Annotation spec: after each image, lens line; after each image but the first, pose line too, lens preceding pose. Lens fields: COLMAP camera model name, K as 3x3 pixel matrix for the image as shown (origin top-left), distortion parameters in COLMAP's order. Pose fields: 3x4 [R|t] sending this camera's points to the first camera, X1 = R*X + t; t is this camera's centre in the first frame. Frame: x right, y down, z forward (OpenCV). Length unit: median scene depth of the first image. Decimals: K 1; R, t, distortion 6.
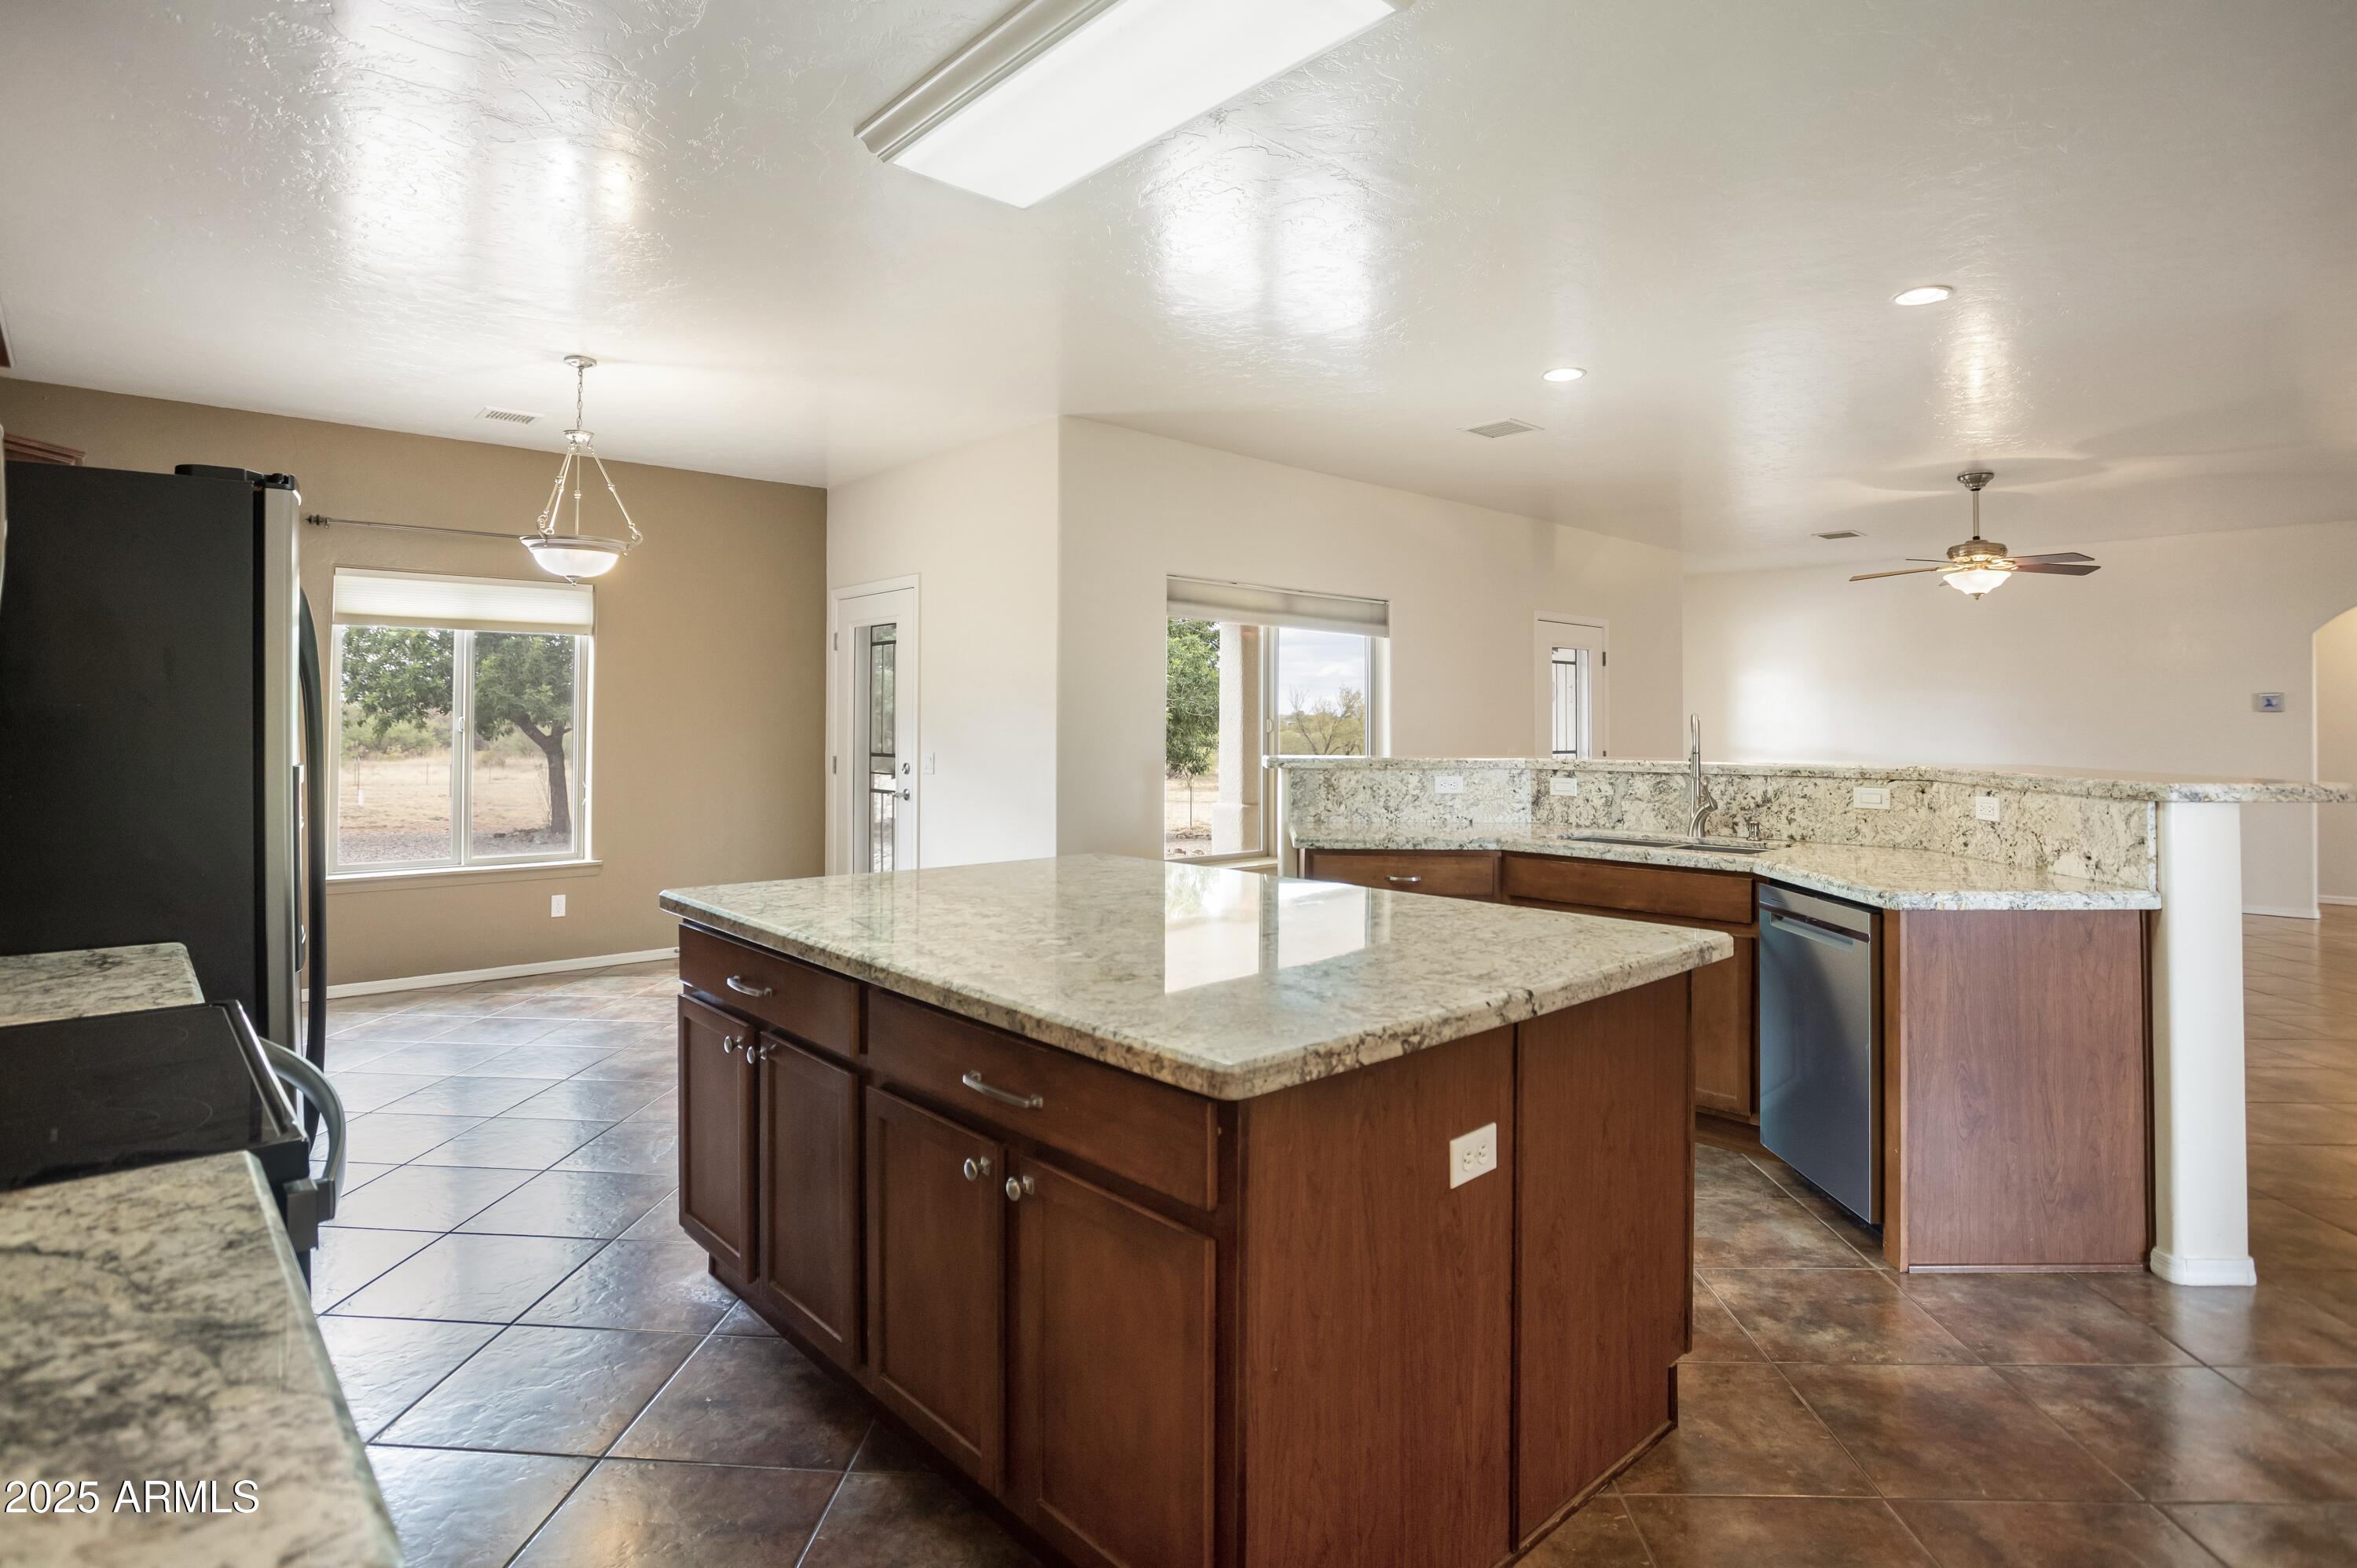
lens RADIAL K [[1205.8, 0, 1181.5], [0, 1205.8, 735.4], [0, 0, 1]] dist [-0.068630, 0.000296]
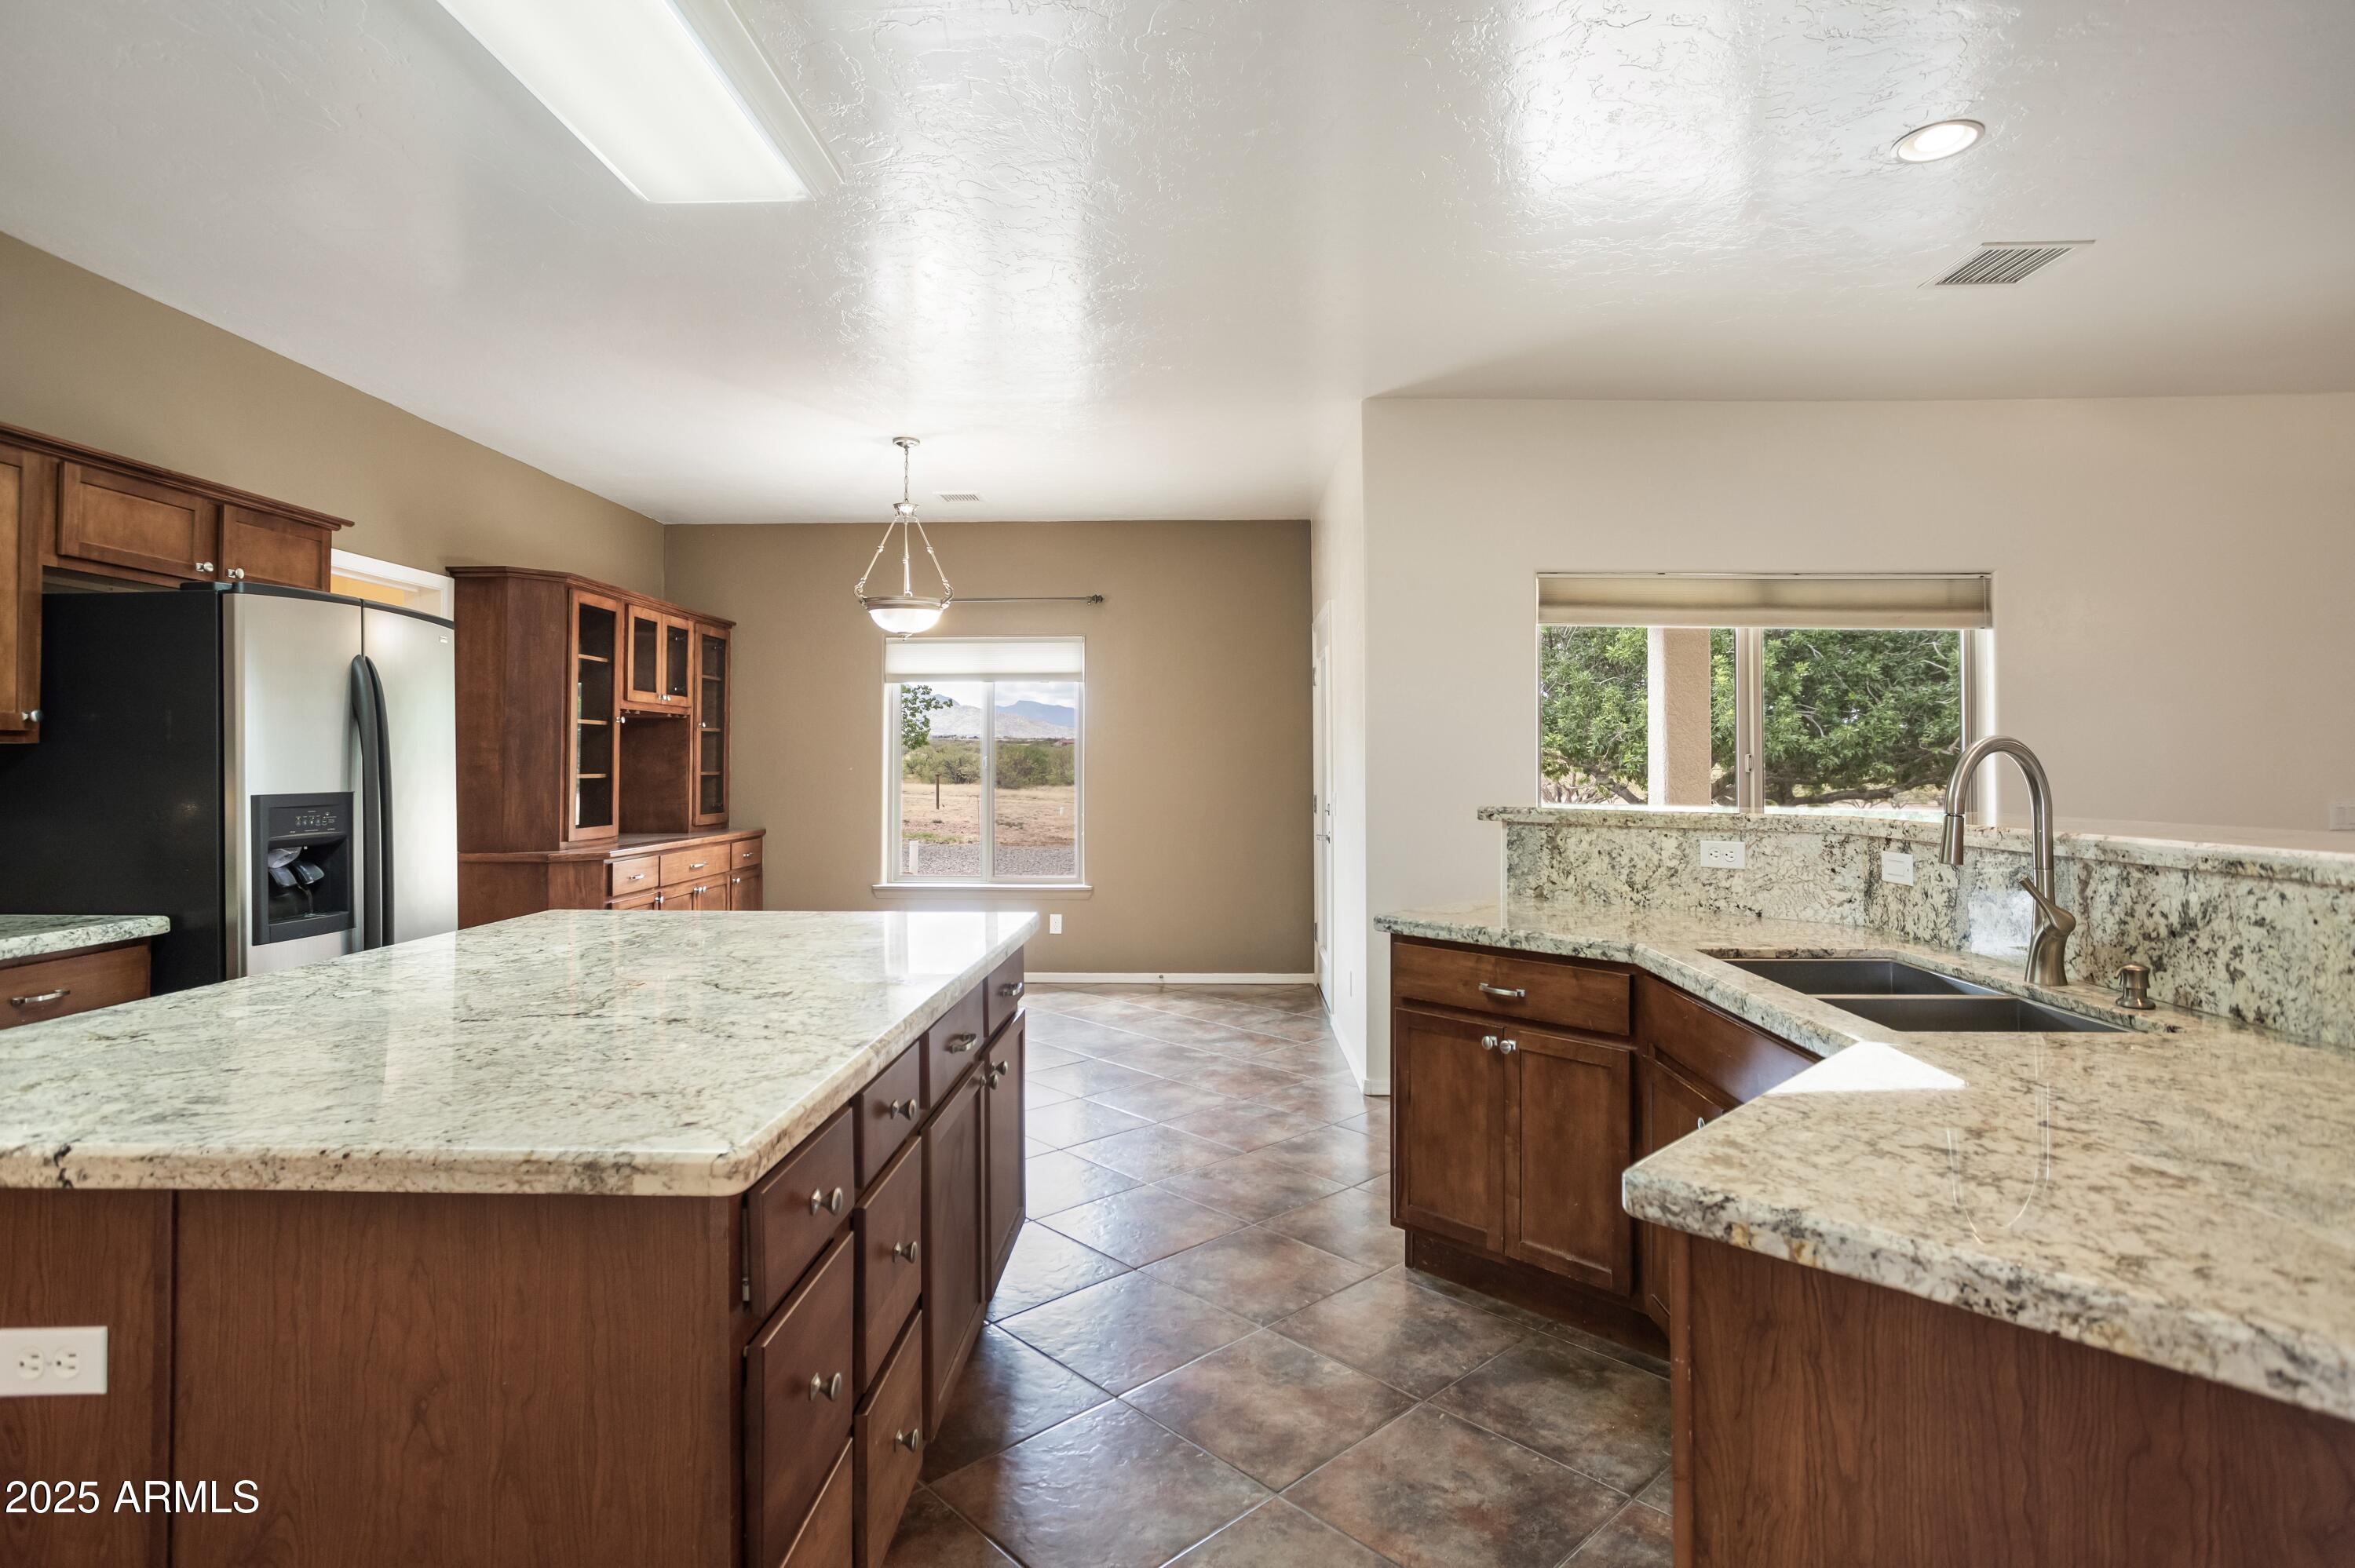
lens RADIAL K [[1196.2, 0, 1179.0], [0, 1196.2, 760.0], [0, 0, 1]] dist [-0.001258, 0.000391]
pose [[0.726876, -0.005246, -0.686748, 0.476546], [-0.001175, 0.999960, -0.008882, -0.003356], [0.686767, 0.007263, 0.726841, 0.358140]]
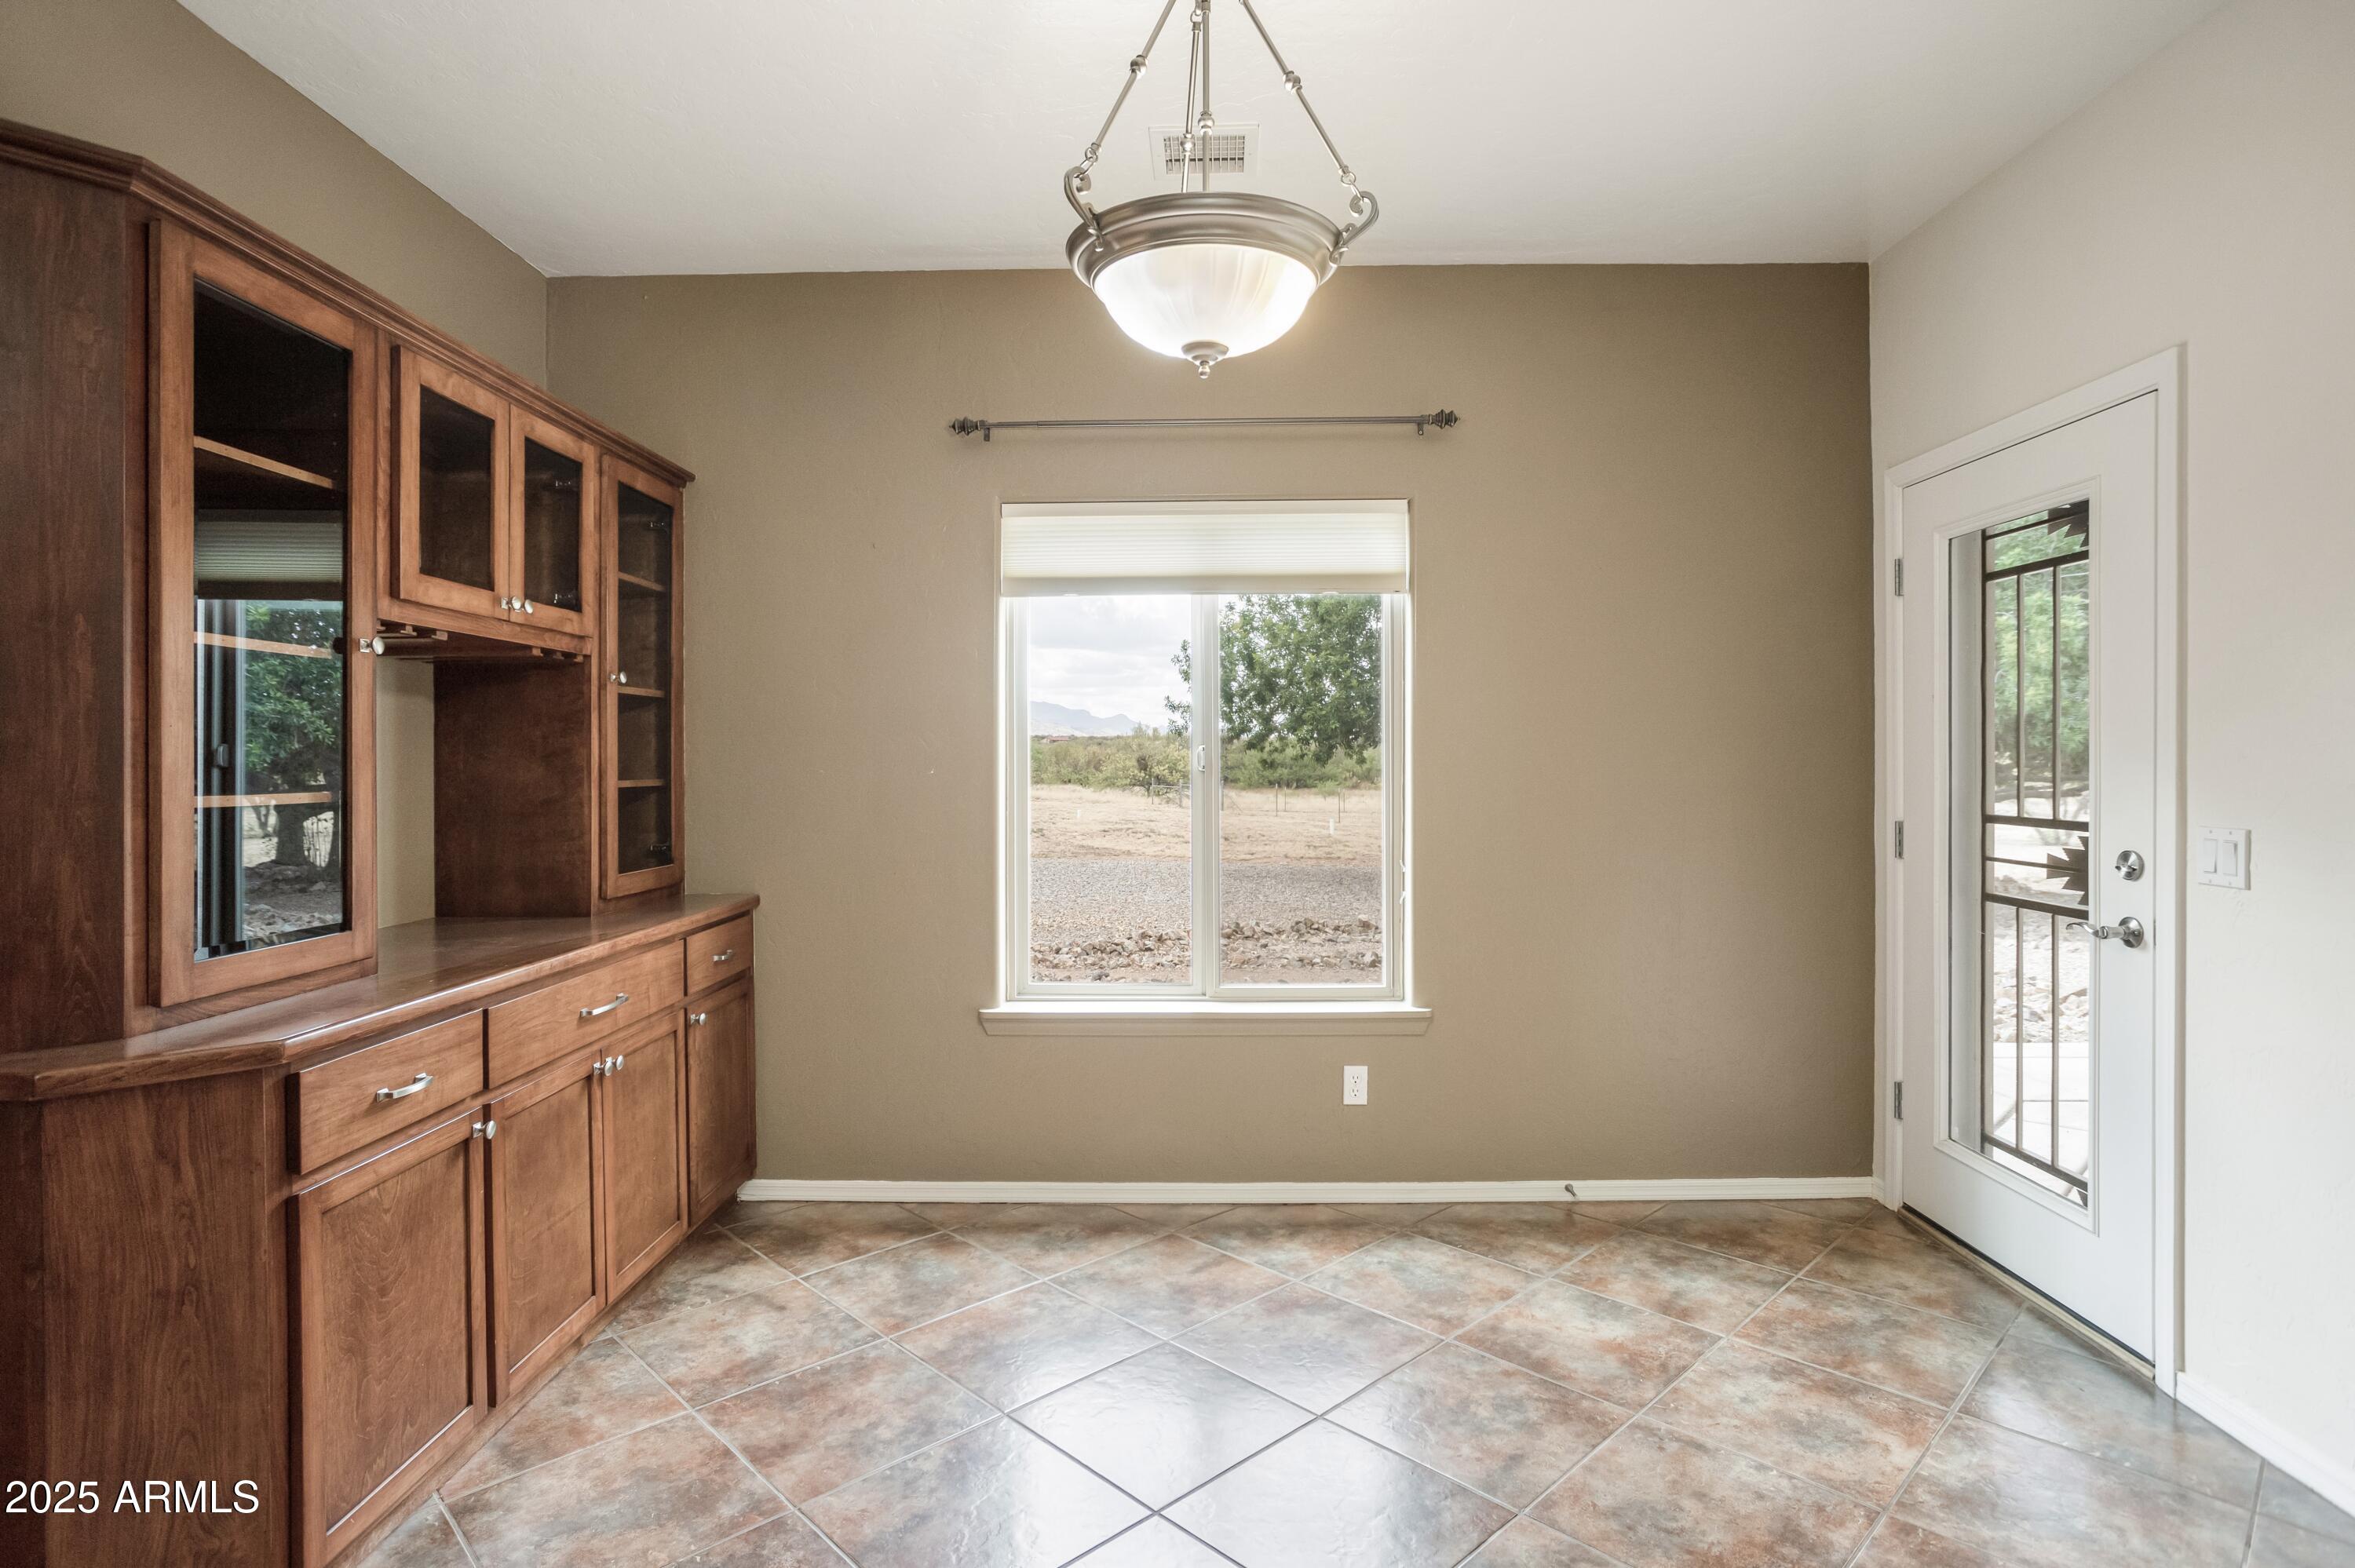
lens RADIAL K [[1231.4, 0, 1206.9], [0, 1231.4, 769.9], [0, 0, 1]] dist [-0.017287, 0.000566]
pose [[0.743002, -0.002878, -0.669283, -0.272522], [0.004810, 0.999988, 0.001040, -0.006850], [0.669272, -0.003992, 0.743007, 0.742763]]
